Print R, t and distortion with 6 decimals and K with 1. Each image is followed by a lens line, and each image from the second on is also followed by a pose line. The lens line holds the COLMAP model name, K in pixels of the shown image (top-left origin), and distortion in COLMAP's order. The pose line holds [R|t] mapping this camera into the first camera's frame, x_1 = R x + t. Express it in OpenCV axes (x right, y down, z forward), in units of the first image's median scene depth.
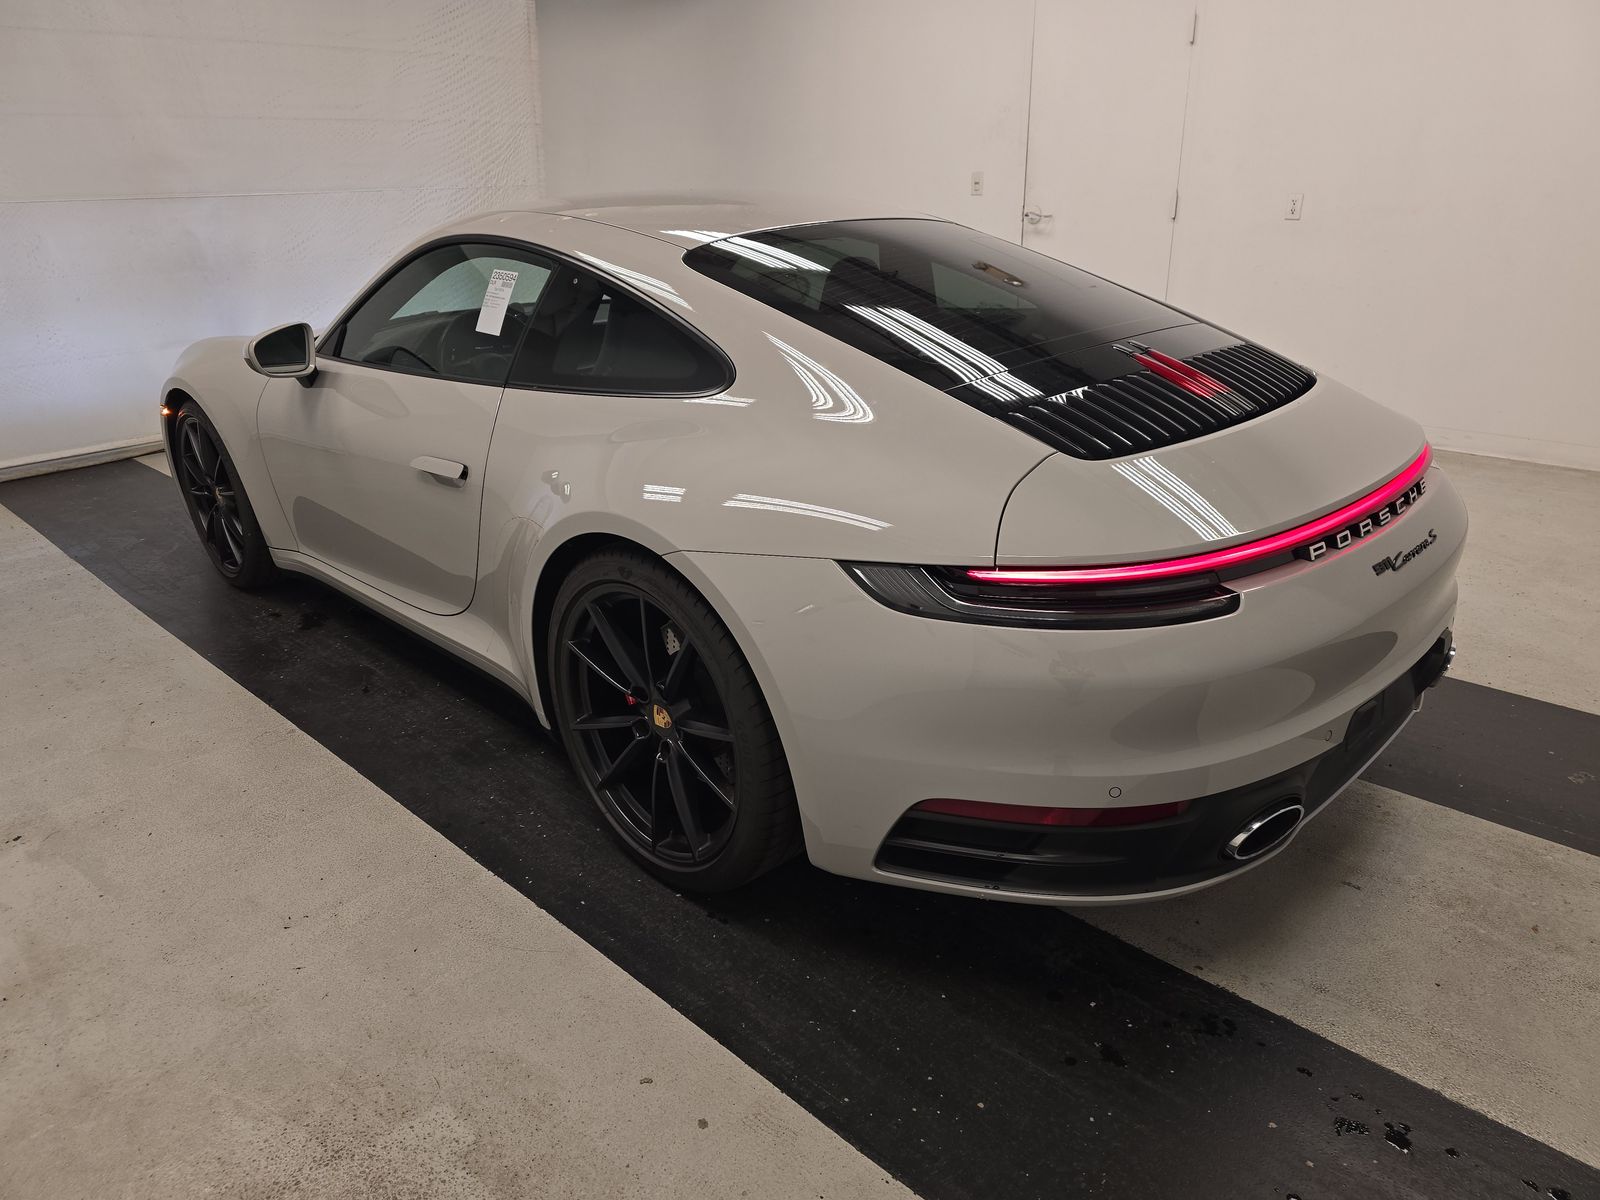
lens RADIAL K [[1085.9, 0, 800.0], [0, 1085.9, 600.0], [0, 0, 1]] dist [0.020176, -0.001224]
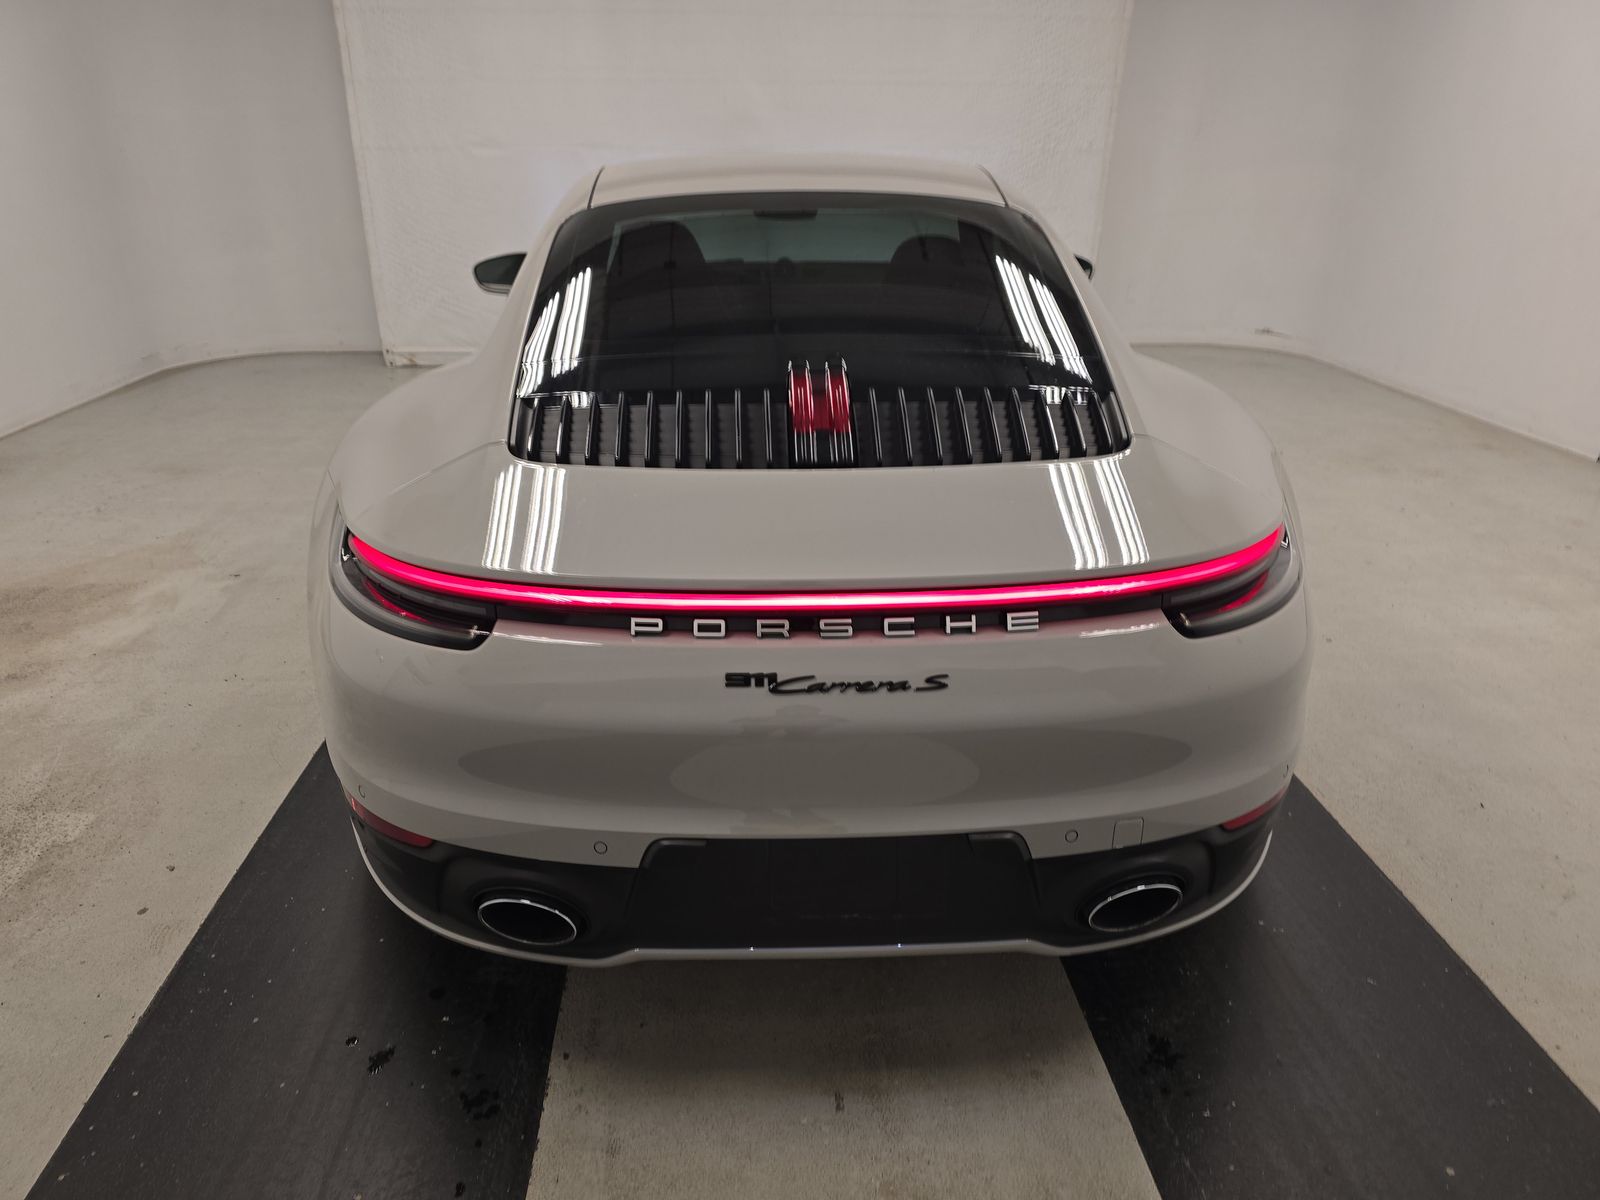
lens RADIAL K [[1072.6, 0, 800.0], [0, 1072.6, 600.0], [0, 0, 1]] dist [0.004430, 0.000289]
pose [[0.734286, 0.286566, -0.615390, 0.935937], [-0.265808, 0.955519, 0.127788, -0.174907], [0.624636, 0.069743, 0.777795, 0.425187]]
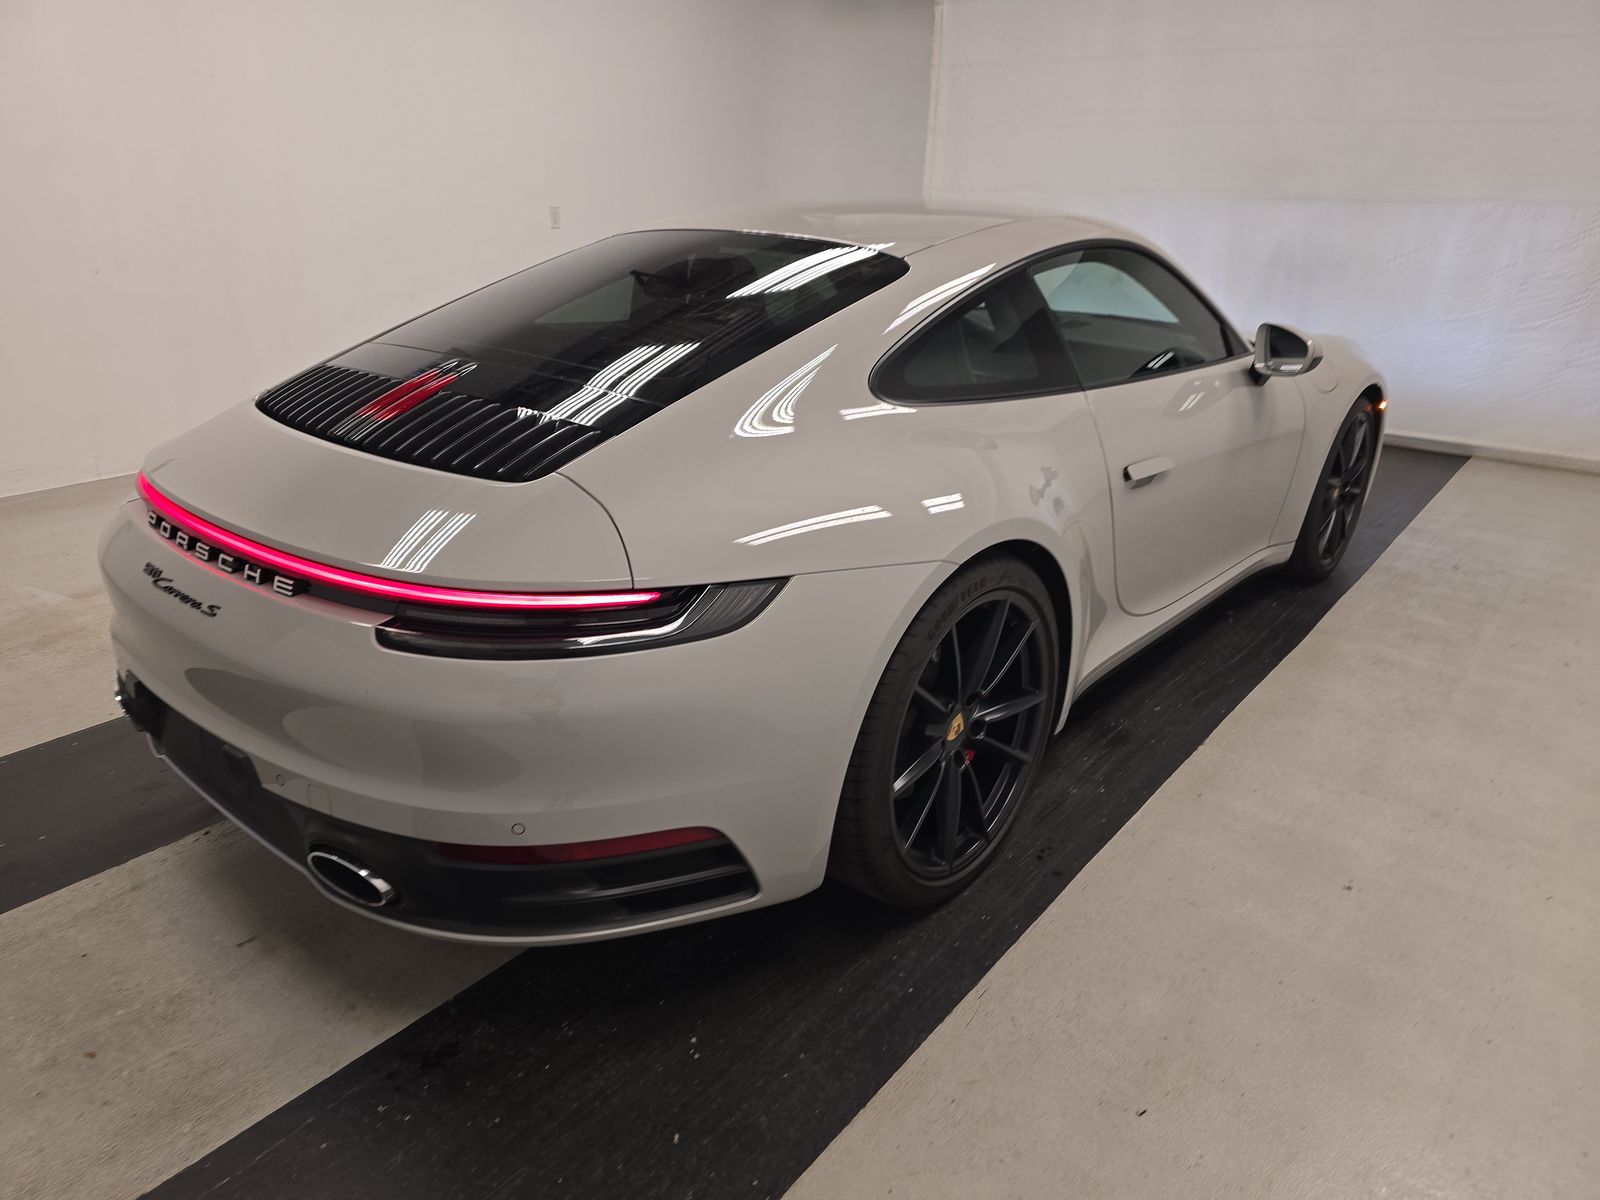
lens RADIAL K [[1072.6, 0, 800.0], [0, 1072.6, 600.0], [0, 0, 1]] dist [0.004430, 0.000289]
pose [[0.080419, 0.385114, -0.919358, 1.422275], [-0.380745, 0.864273, 0.328734, -0.531602], [0.921177, 0.323604, 0.216134, 1.270604]]
